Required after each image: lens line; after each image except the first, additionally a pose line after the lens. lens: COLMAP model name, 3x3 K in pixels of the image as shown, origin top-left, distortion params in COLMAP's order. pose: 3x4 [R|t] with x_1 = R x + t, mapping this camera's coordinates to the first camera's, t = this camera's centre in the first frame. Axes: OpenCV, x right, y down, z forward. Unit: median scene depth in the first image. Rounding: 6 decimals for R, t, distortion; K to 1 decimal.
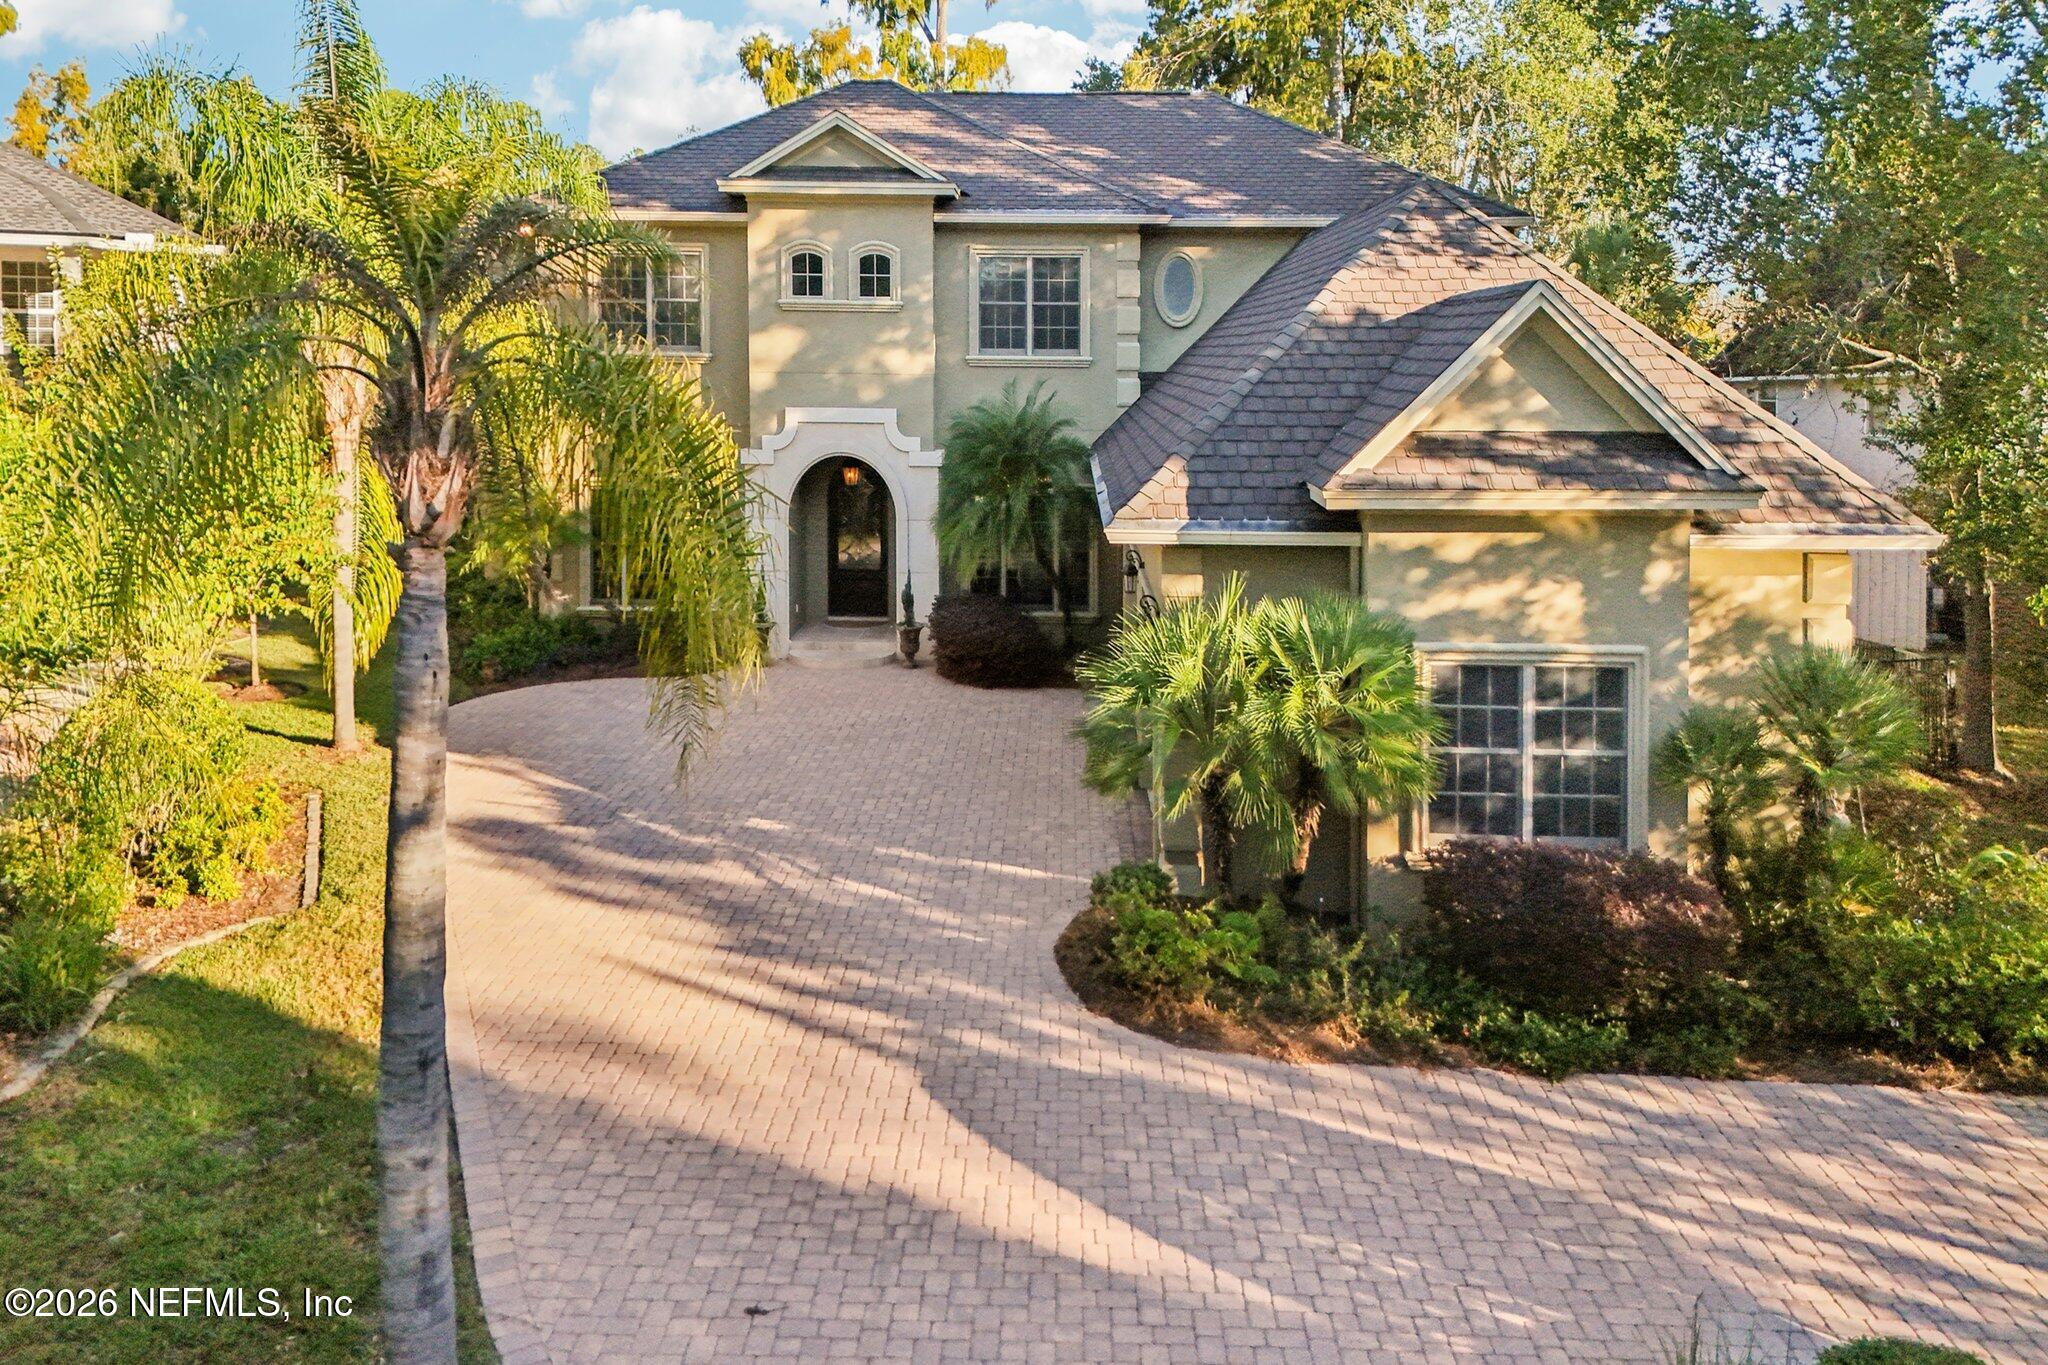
lens RADIAL K [[1404.5, 0, 1024.0], [0, 1404.5, 682.5], [0, 0, 1]] dist [0.059001, -0.090070]
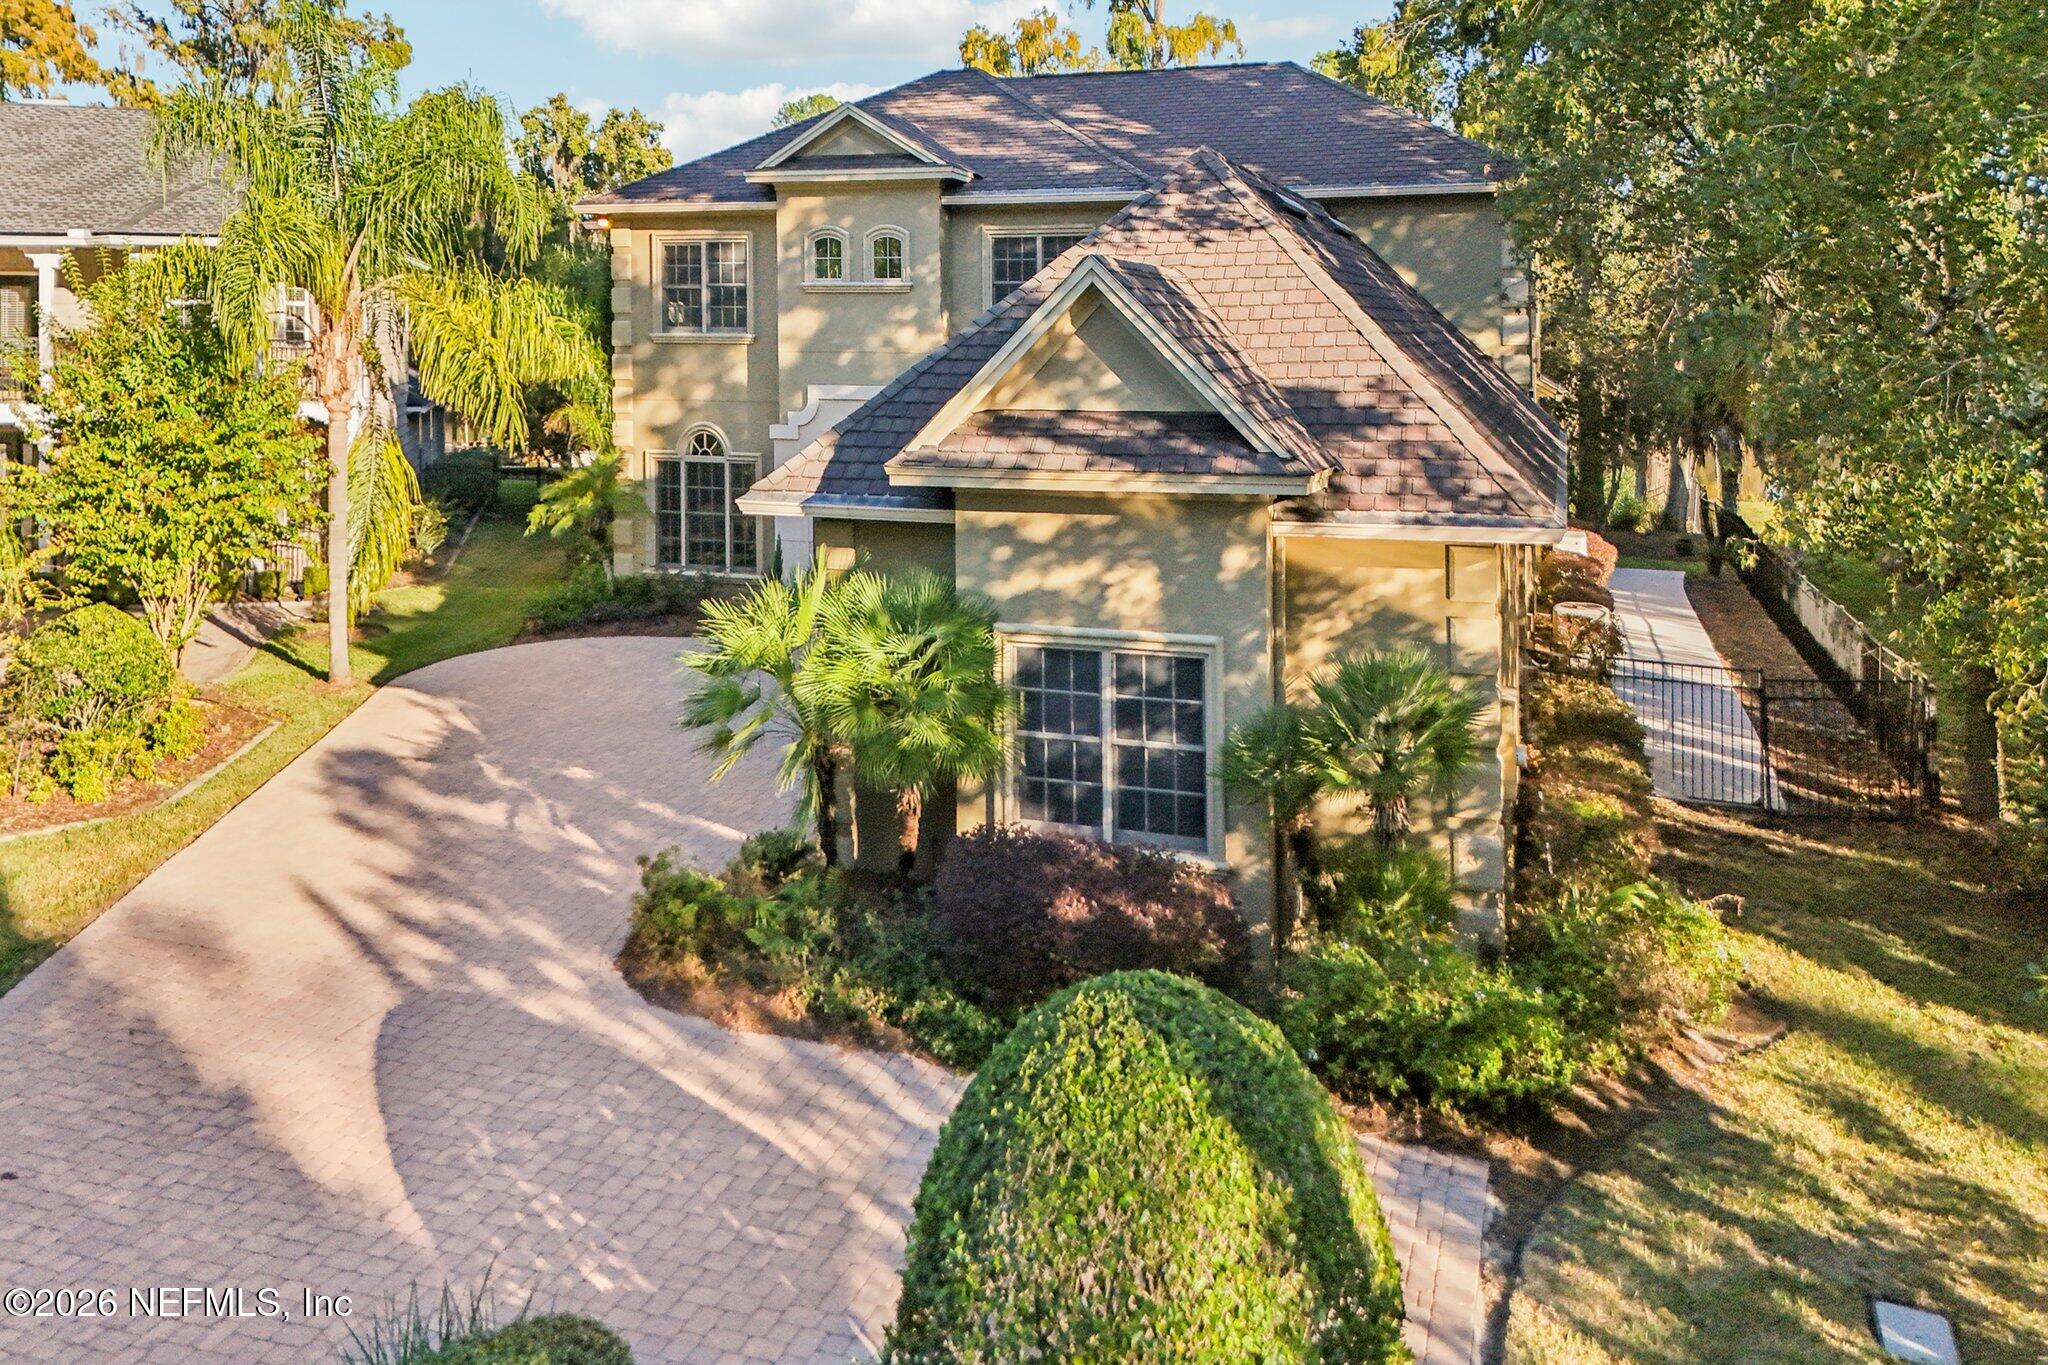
lens RADIAL K [[1429.8, 0, 1023.9], [0, 1429.8, 613.6], [0, 0, 1]] dist [0.054303, -0.051303]
pose [[0.968975, 0.040283, -0.243852, 0.537205], [-0.048717, 0.998402, -0.028654, -0.006670], [0.242308, 0.039645, 0.969389, 0.035887]]
